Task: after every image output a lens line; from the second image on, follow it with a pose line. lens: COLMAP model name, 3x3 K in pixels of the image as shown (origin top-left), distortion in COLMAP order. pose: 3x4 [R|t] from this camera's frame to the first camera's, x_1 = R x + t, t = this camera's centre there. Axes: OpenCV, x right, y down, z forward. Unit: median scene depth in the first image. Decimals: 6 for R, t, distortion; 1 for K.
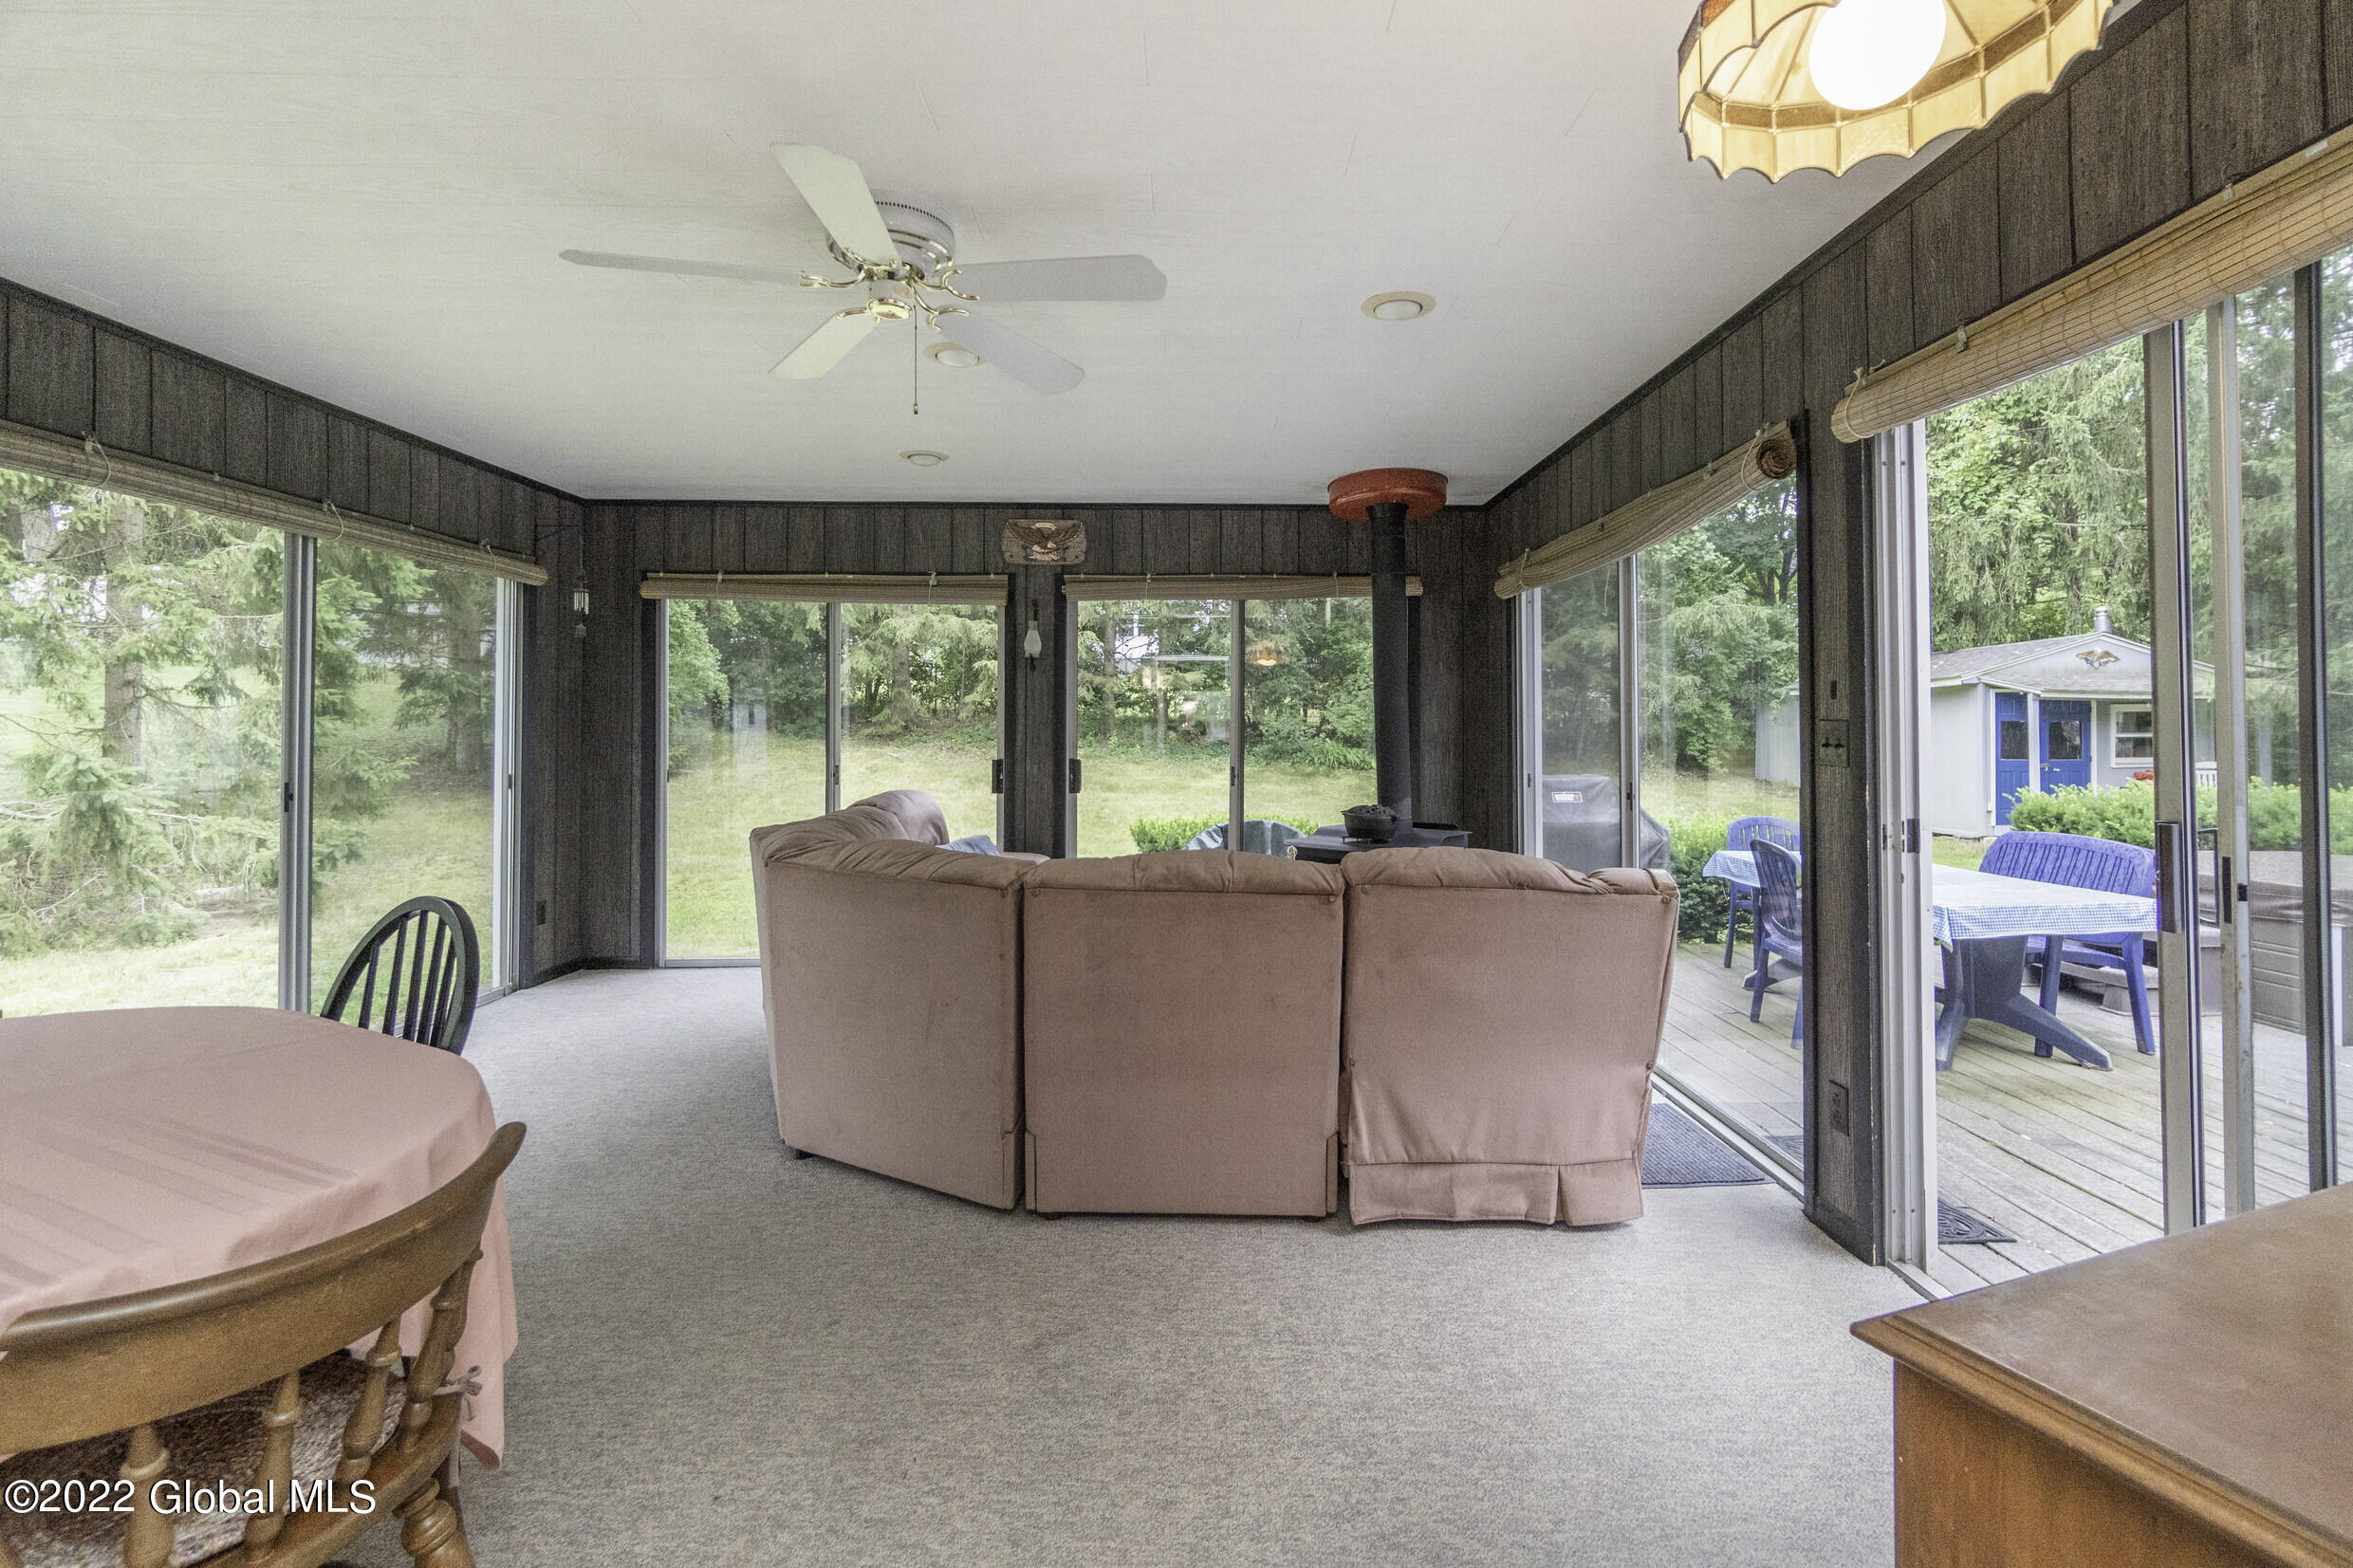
lens RADIAL K [[1026.9, 0, 1267.8], [0, 1026.9, 717.6], [0, 0, 1]] dist [-0.003464, -0.000054]
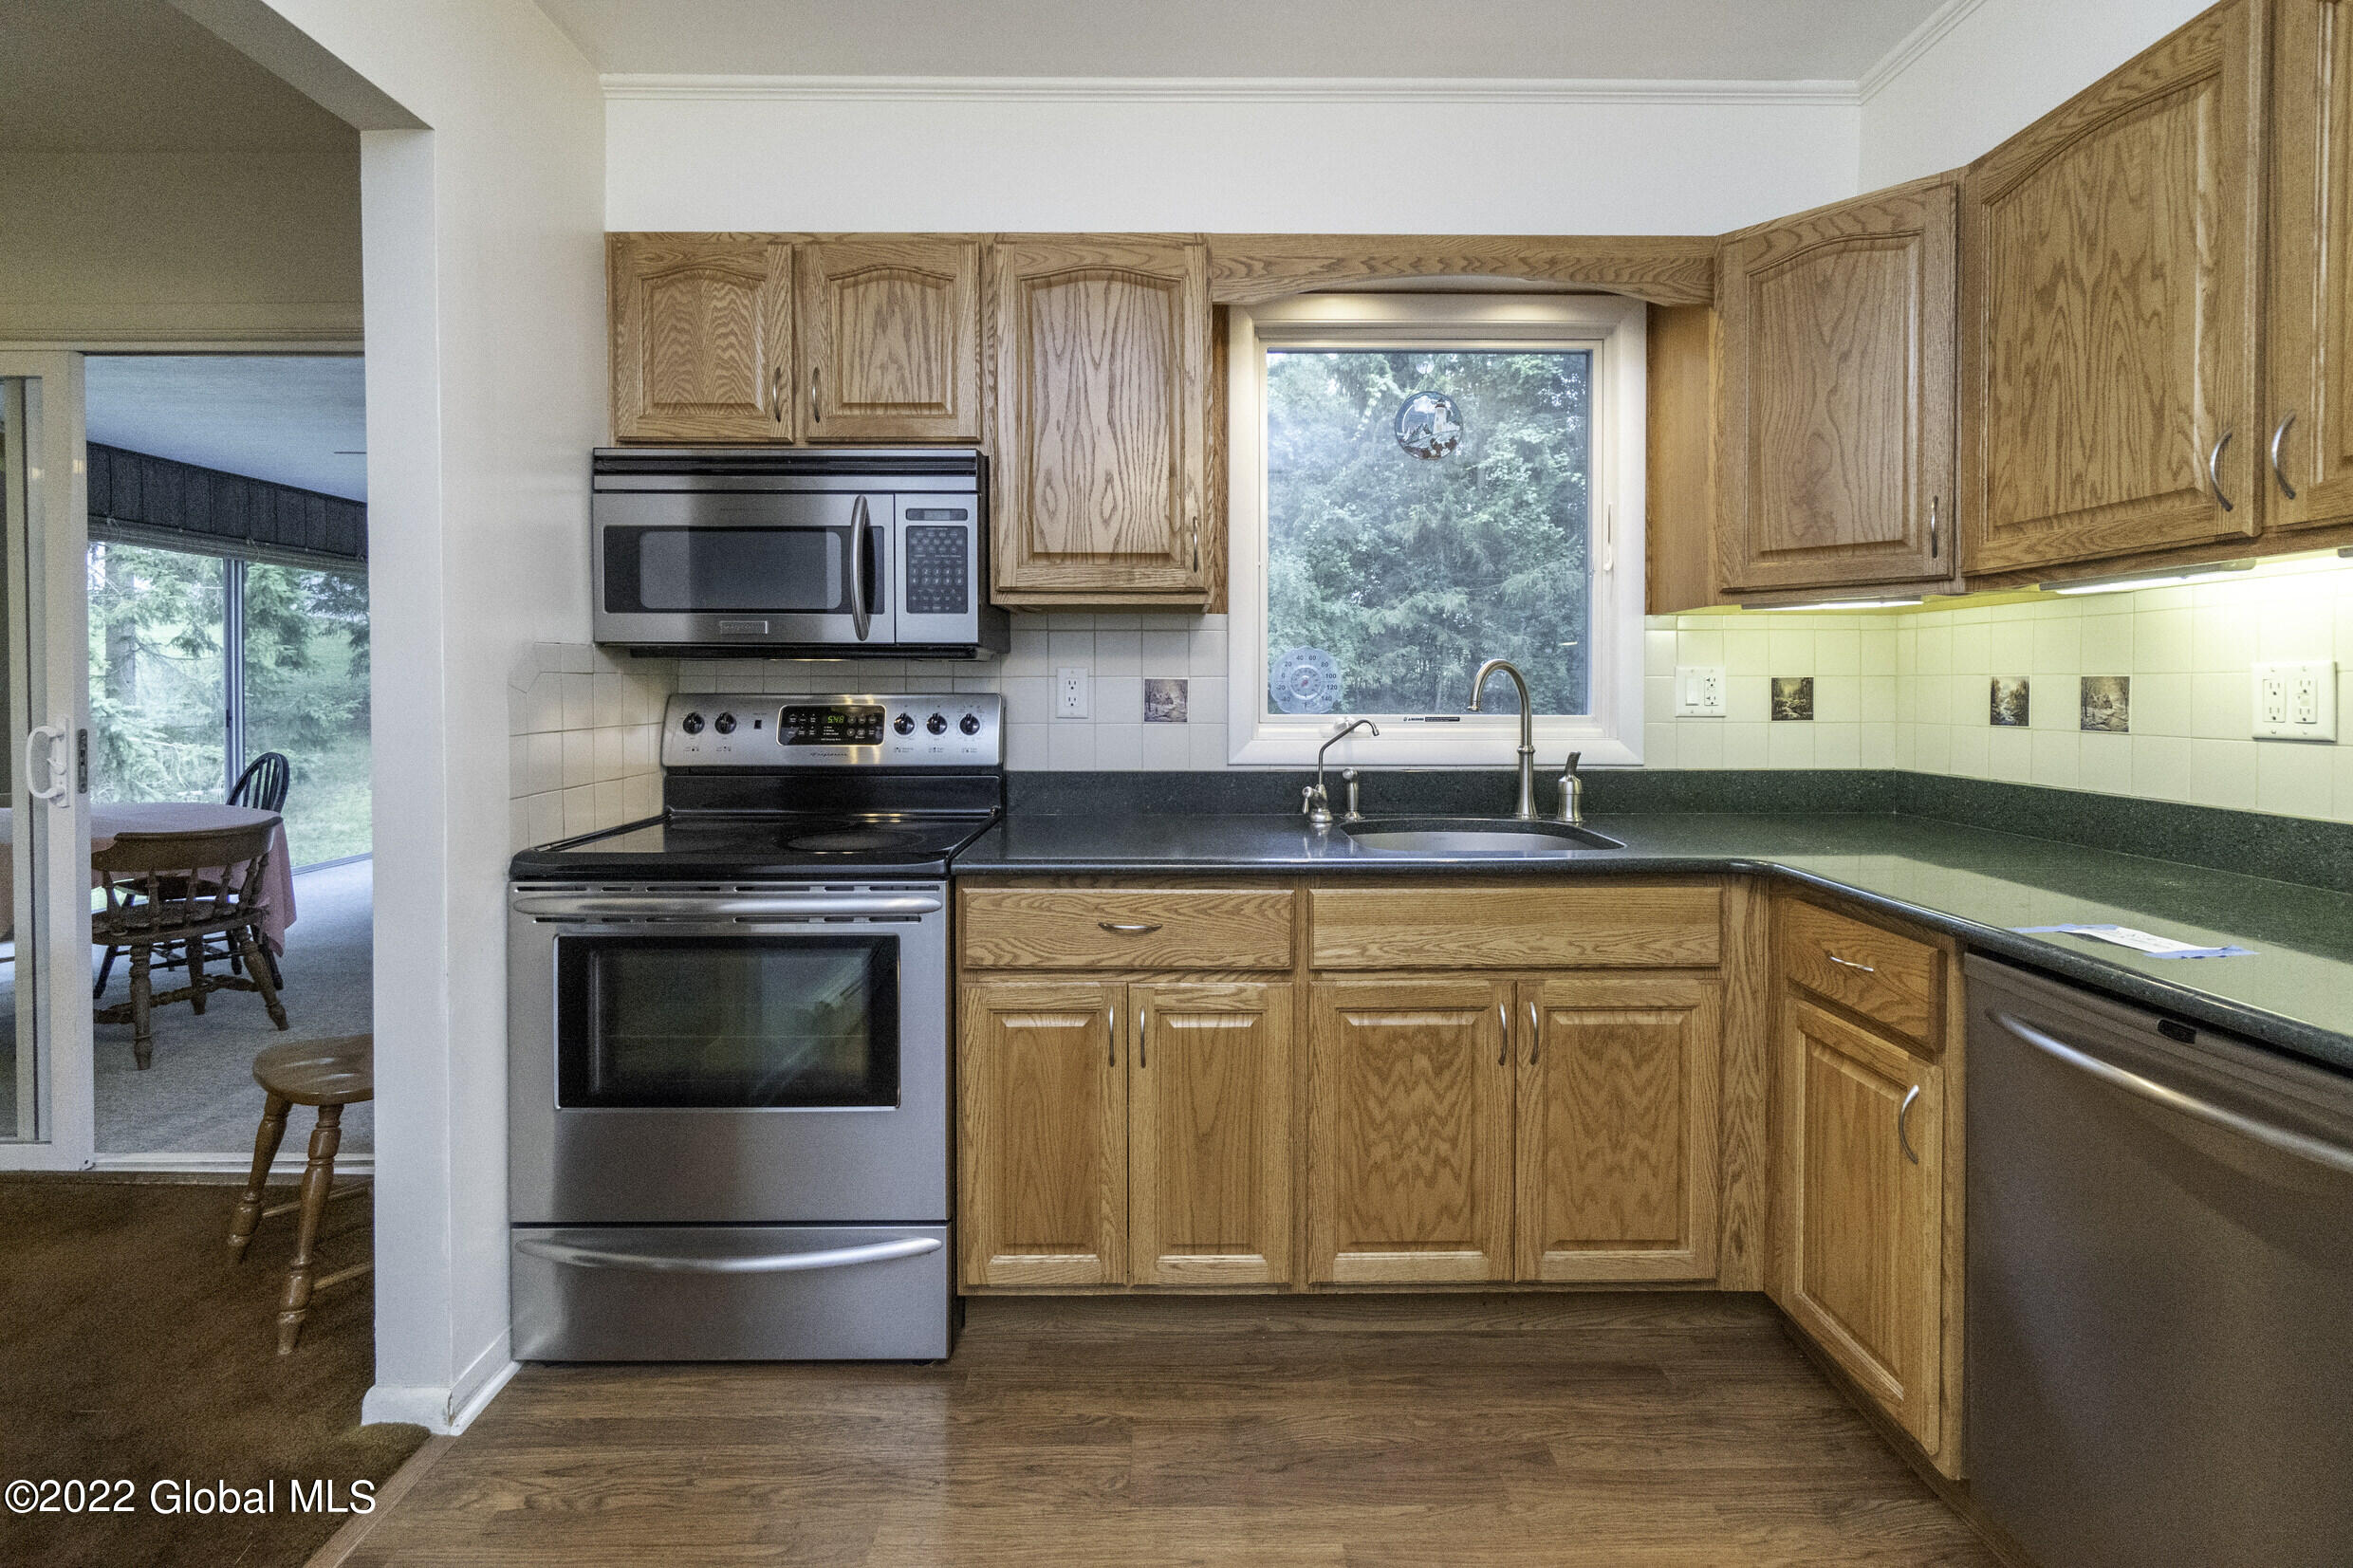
lens RADIAL K [[1026.9, 0, 1231.9], [0, 1026.9, 701.5], [0, 0, 1]] dist [-0.003464, -0.000054]
pose [[0.999901, 0.006801, -0.012351, 0.270075], [-0.006438, 0.999551, 0.029249, -0.003448], [0.012544, -0.029166, 0.999496, -0.249559]]
